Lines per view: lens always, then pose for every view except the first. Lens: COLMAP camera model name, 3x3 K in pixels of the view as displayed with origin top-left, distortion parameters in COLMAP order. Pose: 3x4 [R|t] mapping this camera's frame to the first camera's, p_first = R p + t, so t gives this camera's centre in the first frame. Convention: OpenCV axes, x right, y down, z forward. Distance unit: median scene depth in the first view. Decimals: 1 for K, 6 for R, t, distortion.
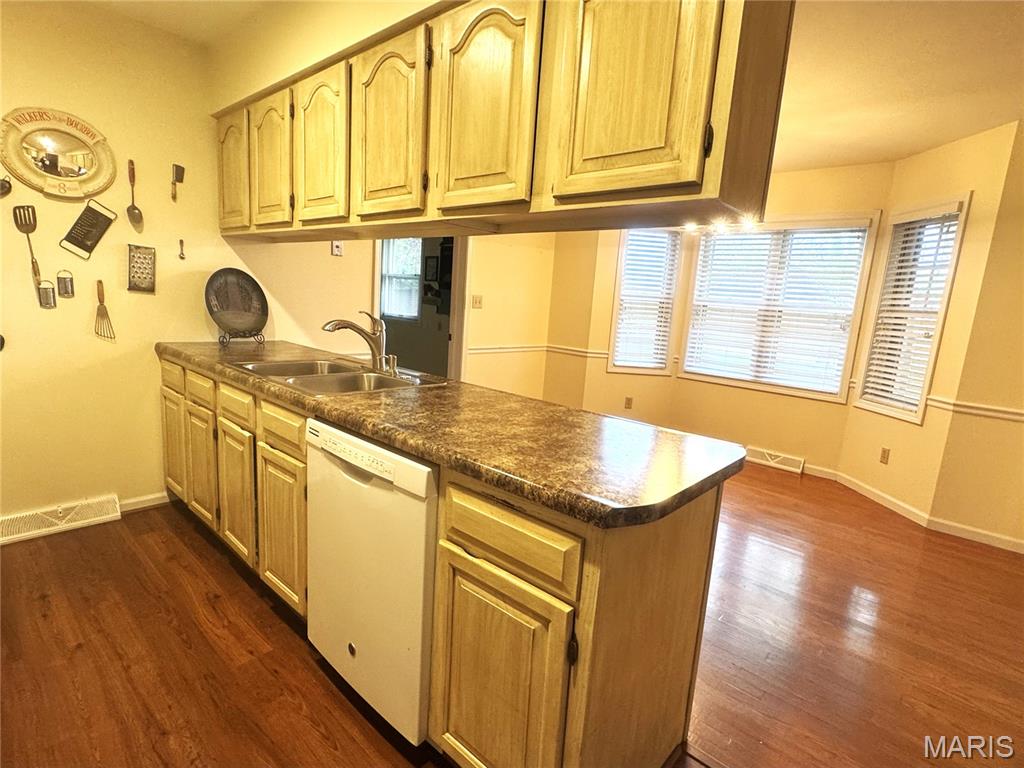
lens RADIAL K [[496.8, 0, 505.9], [0, 496.8, 385.9], [0, 0, 1]] dist [-0.007459, 0.002506]
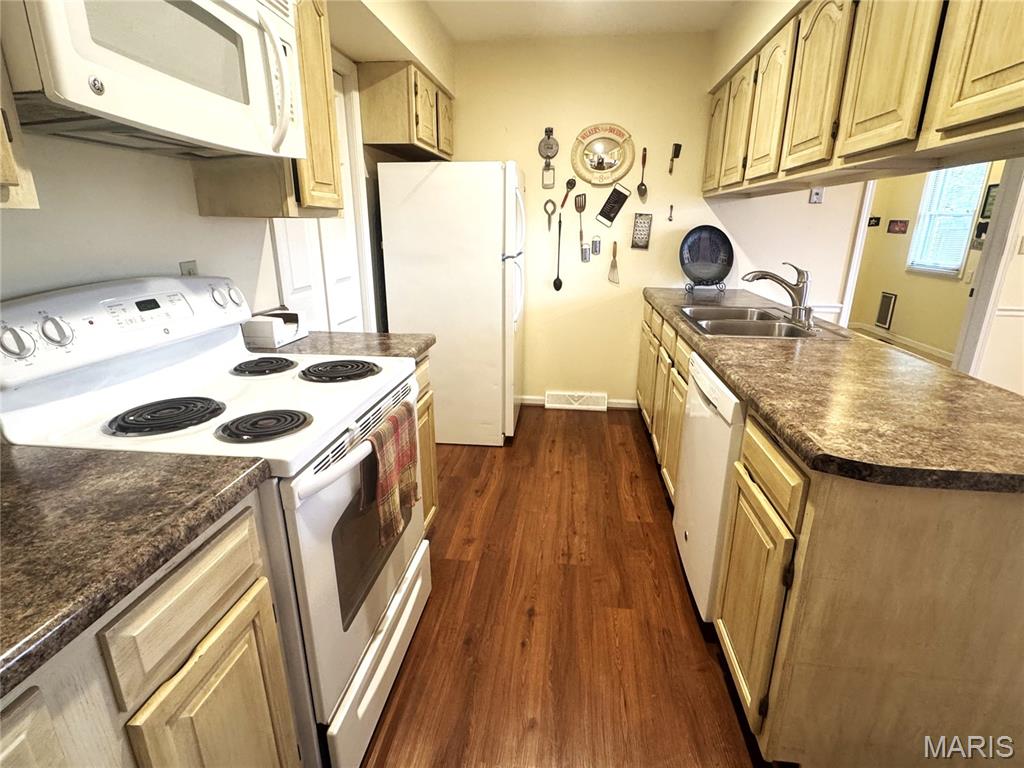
lens RADIAL K [[496.8, 0, 520.3], [0, 496.8, 377.4], [0, 0, 1]] dist [-0.007459, 0.002506]
pose [[0.582049, 0.173221, -0.794489, 0.257323], [-0.106190, 0.984872, 0.136934, 0.003530], [0.806190, 0.004664, 0.591638, -0.062629]]
